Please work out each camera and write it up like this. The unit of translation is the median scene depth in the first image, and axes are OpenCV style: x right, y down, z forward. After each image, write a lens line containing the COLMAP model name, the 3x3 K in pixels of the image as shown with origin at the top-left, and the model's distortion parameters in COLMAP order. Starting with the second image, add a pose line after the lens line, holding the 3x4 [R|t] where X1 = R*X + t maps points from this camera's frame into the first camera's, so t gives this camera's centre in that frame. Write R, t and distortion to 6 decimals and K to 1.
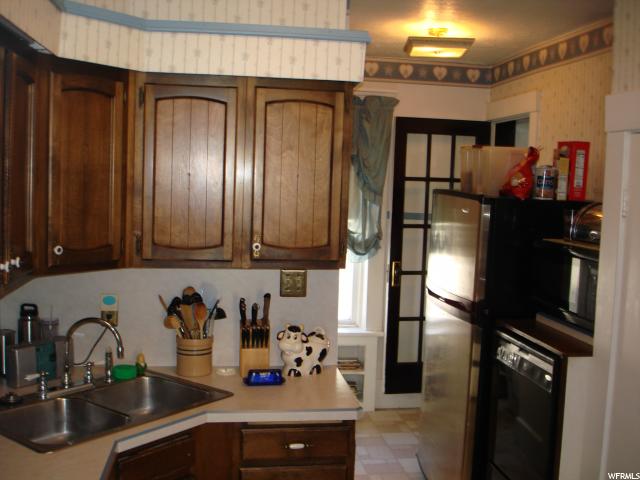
lens RADIAL K [[711.2, 0, 320.0], [0, 711.2, 240.0], [0, 0, 1]] dist [-0.127702, -0.013386]
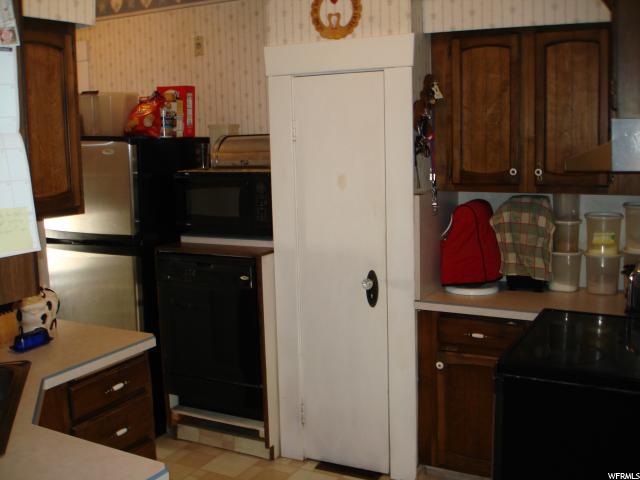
lens RADIAL K [[711.2, 0, 320.0], [0, 711.2, 240.0], [0, 0, 1]] dist [-0.127702, -0.013386]
pose [[0.601477, -0.158693, 0.782970, -0.520864], [0.104488, 0.987280, 0.119836, -0.005893], [-0.792027, 0.009733, 0.610408, 0.131964]]
